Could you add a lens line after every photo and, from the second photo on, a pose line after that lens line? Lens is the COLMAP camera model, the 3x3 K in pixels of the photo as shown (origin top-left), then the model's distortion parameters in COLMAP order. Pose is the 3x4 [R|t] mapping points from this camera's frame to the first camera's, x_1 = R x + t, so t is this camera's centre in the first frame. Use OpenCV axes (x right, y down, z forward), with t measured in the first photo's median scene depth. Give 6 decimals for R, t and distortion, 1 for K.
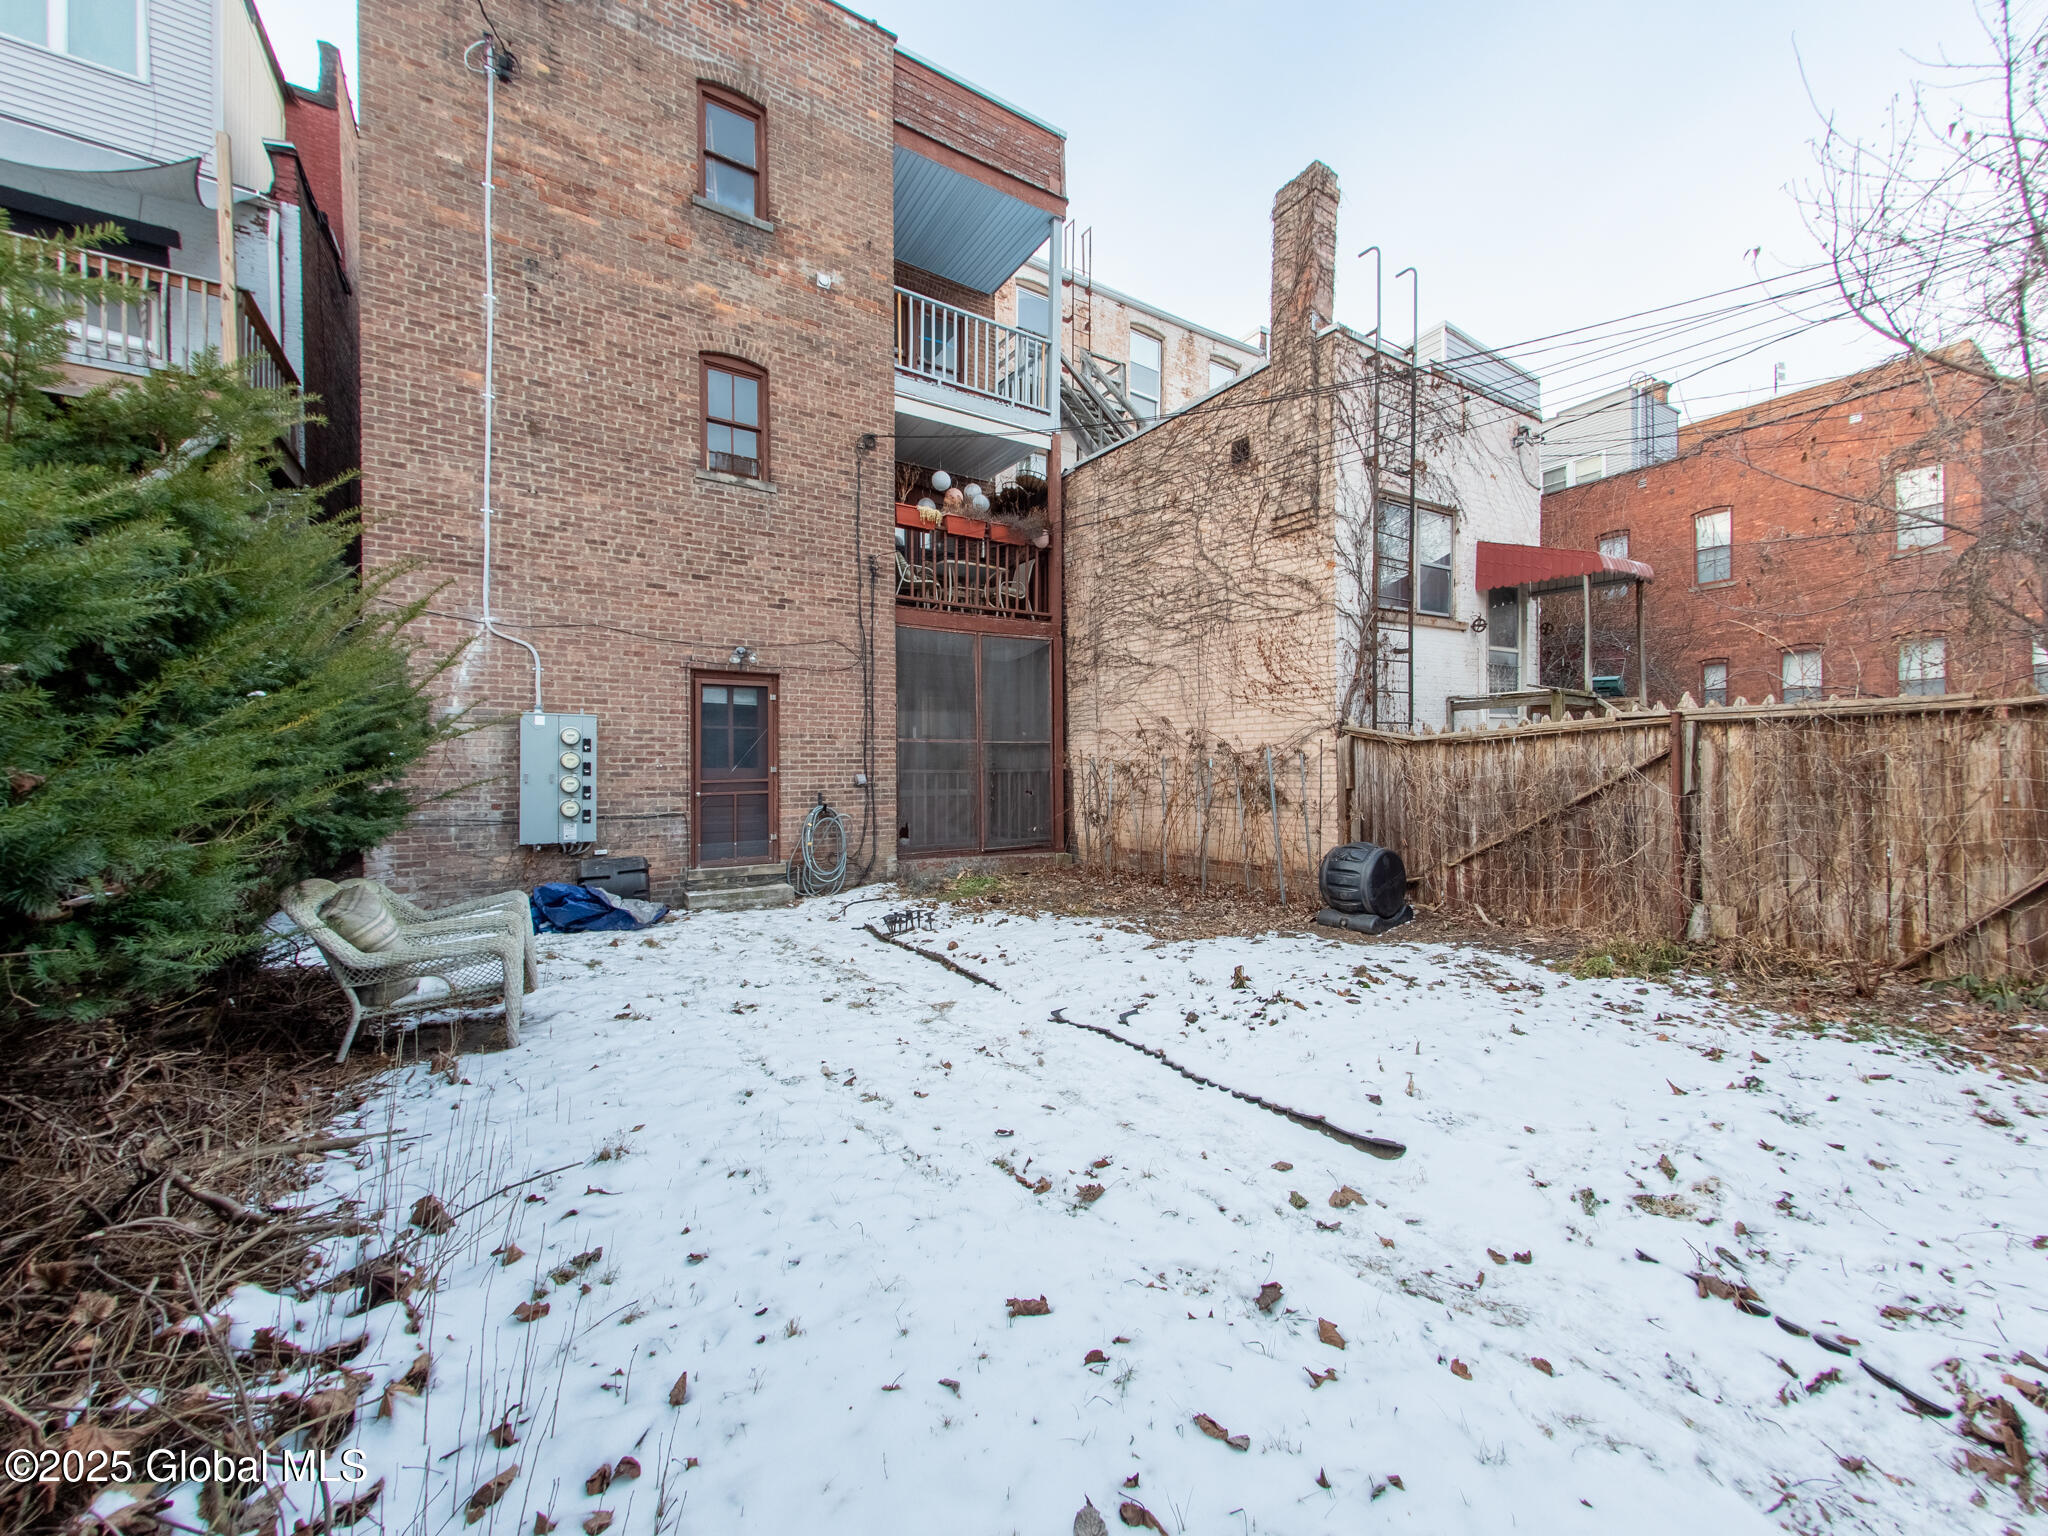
lens RADIAL K [[819.7, 0, 1027.8], [0, 819.7, 758.3], [0, 0, 1]] dist [-0.000217, -0.000145]
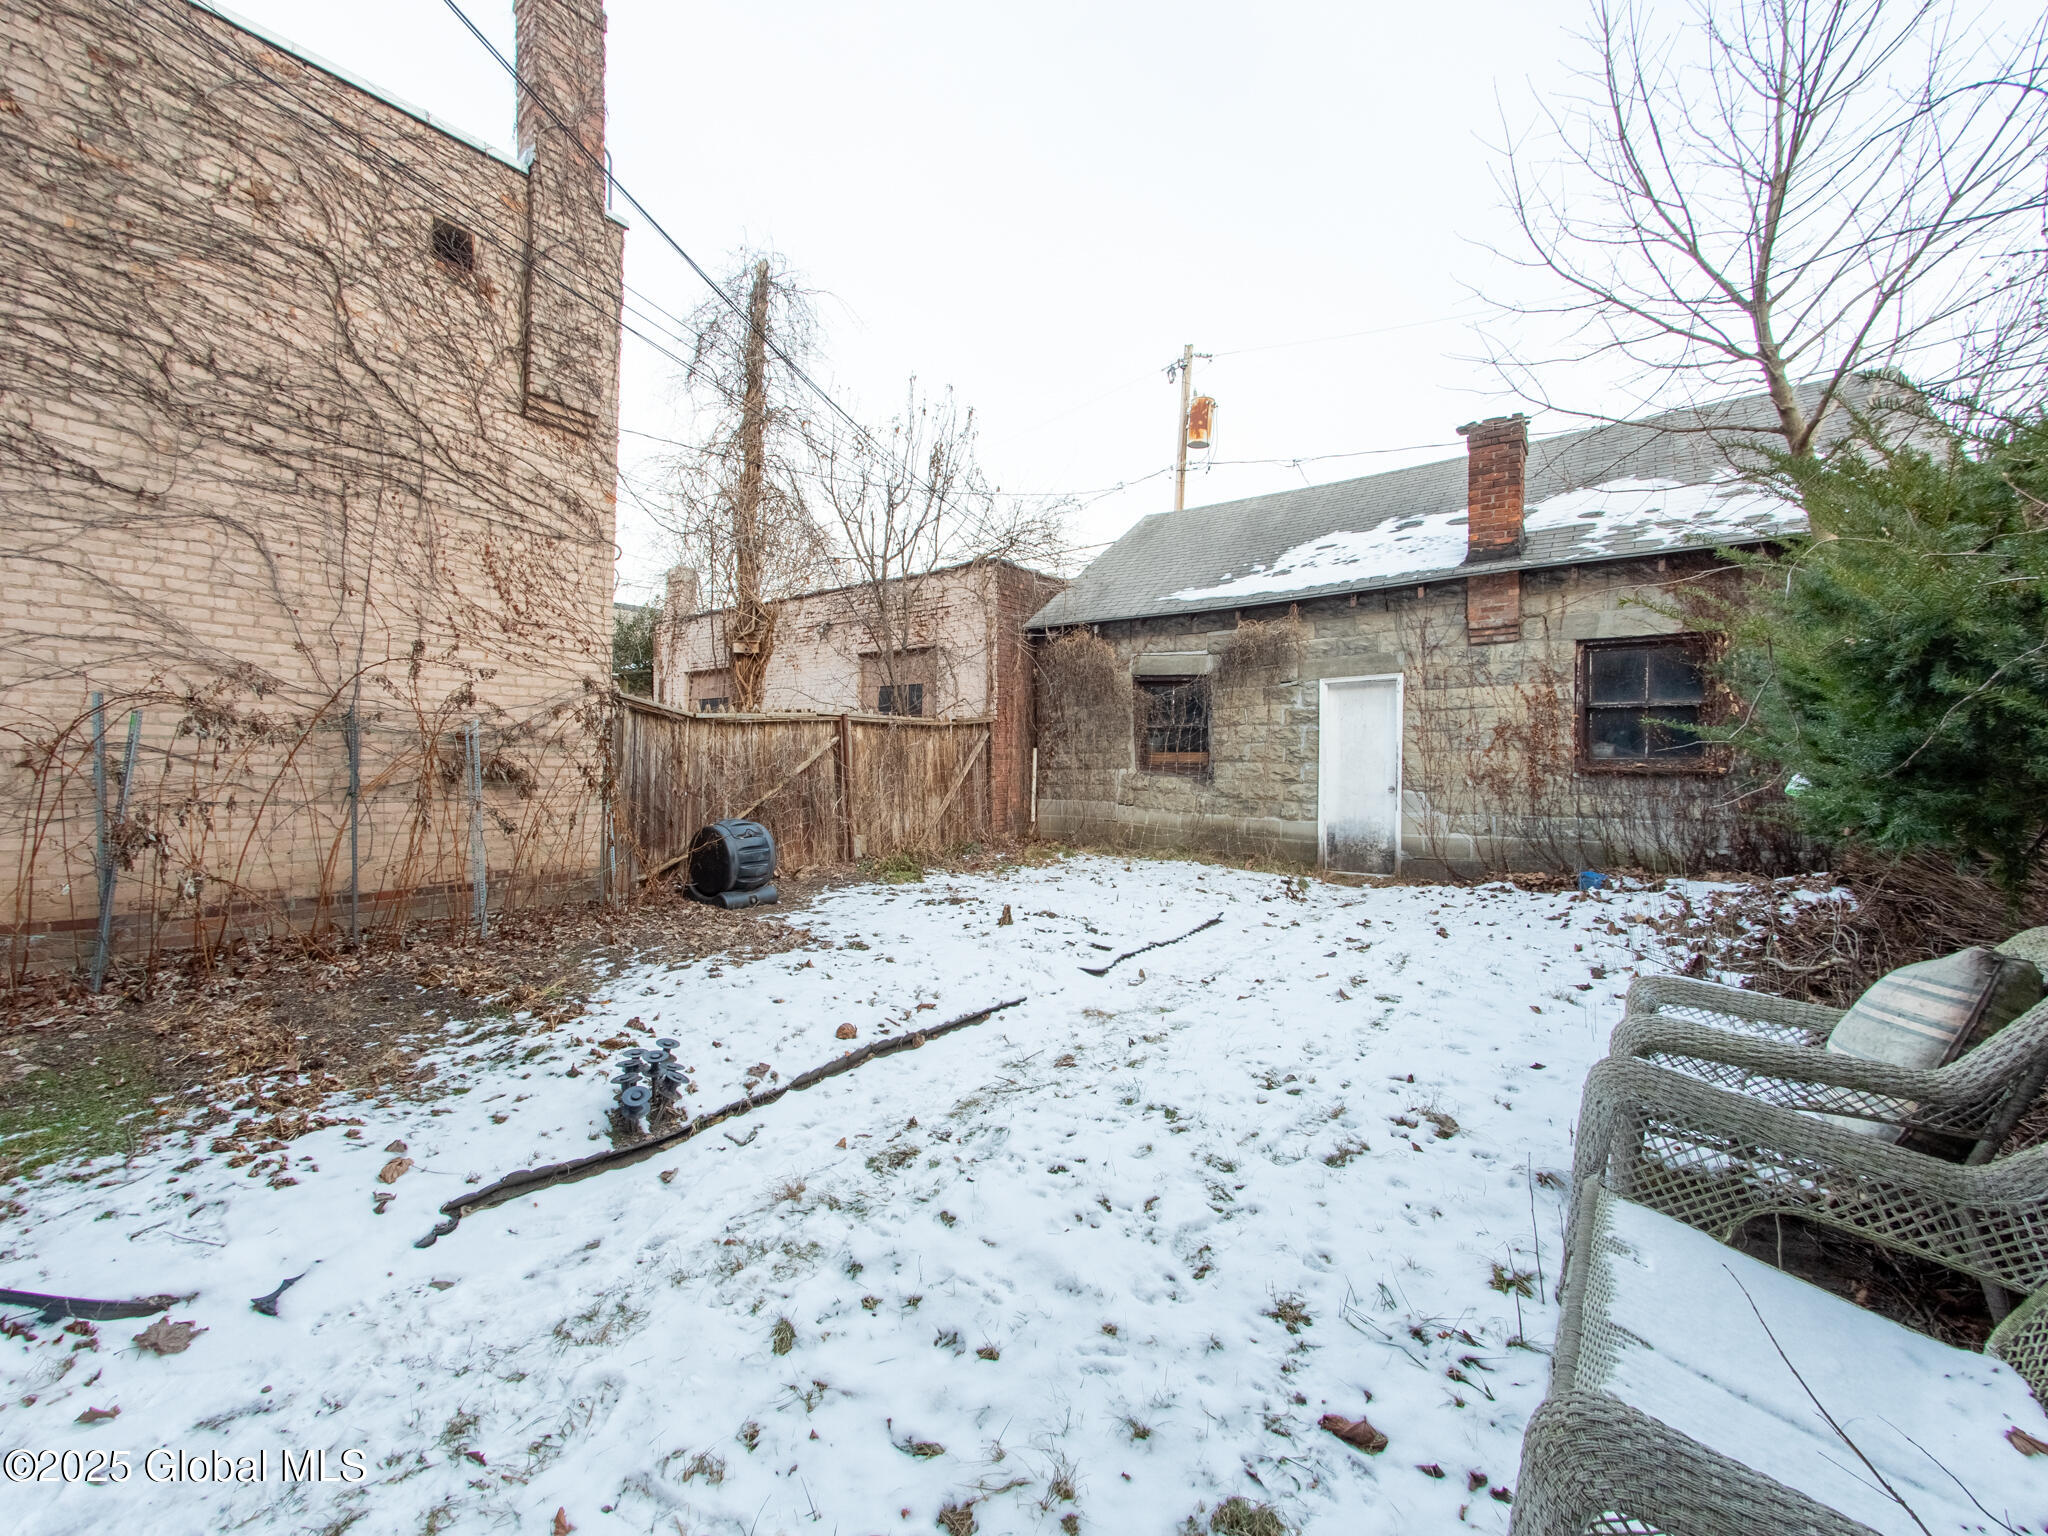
lens RADIAL K [[819.7, 0, 1027.8], [0, 819.7, 758.3], [0, 0, 1]] dist [-0.000217, -0.000145]
pose [[-0.344596, 0.011165, 0.938685, -0.516466], [-0.021619, 0.999570, -0.019826, 0.033365], [-0.938502, -0.027126, -0.344206, 0.822070]]
